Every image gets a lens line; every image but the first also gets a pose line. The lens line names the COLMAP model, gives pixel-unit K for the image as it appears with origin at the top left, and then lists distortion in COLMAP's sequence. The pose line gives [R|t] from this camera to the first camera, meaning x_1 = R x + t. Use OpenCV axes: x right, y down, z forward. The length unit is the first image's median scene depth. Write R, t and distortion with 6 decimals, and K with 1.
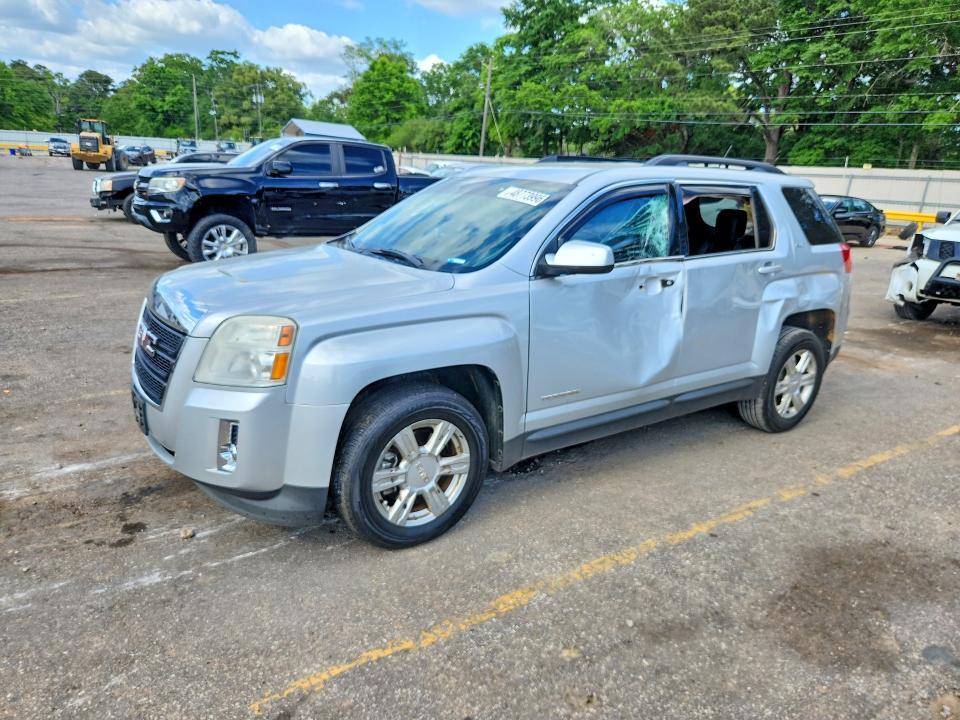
lens RADIAL K [[759.7, 0, 480.0], [0, 759.7, 360.0], [0, 0, 1]] dist [0.003945, -0.001432]
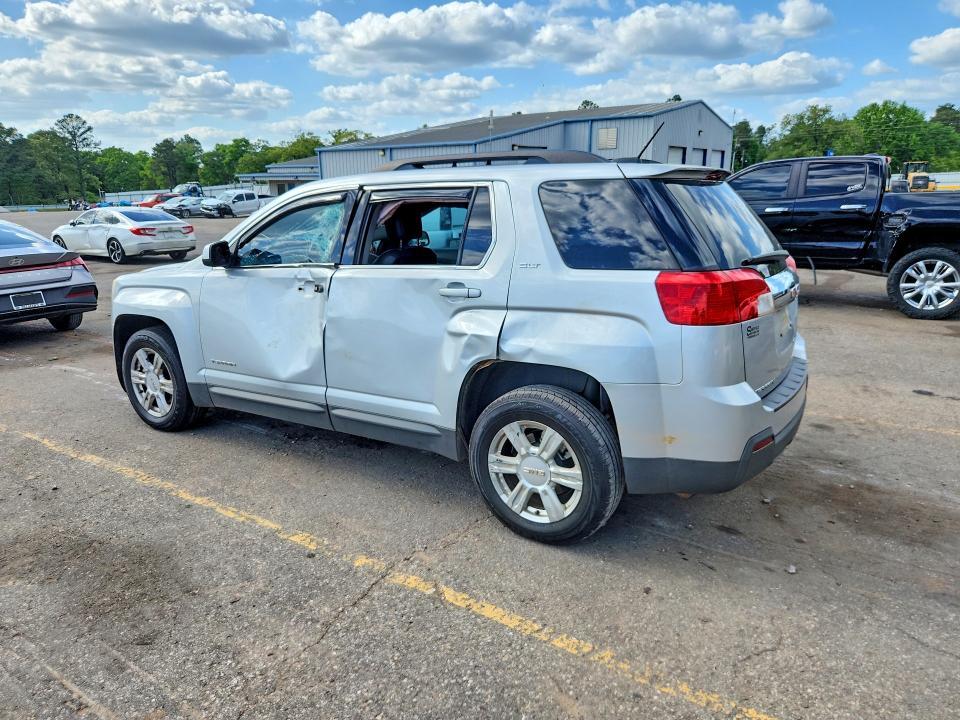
lens RADIAL K [[759.7, 0, 480.0], [0, 759.7, 360.0], [0, 0, 1]] dist [0.003945, -0.001432]
pose [[0.284922, 0.186826, -0.940168, 1.145920], [-0.183614, 0.973297, 0.137765, -0.171215], [0.940800, 0.133376, 0.311618, 0.811276]]
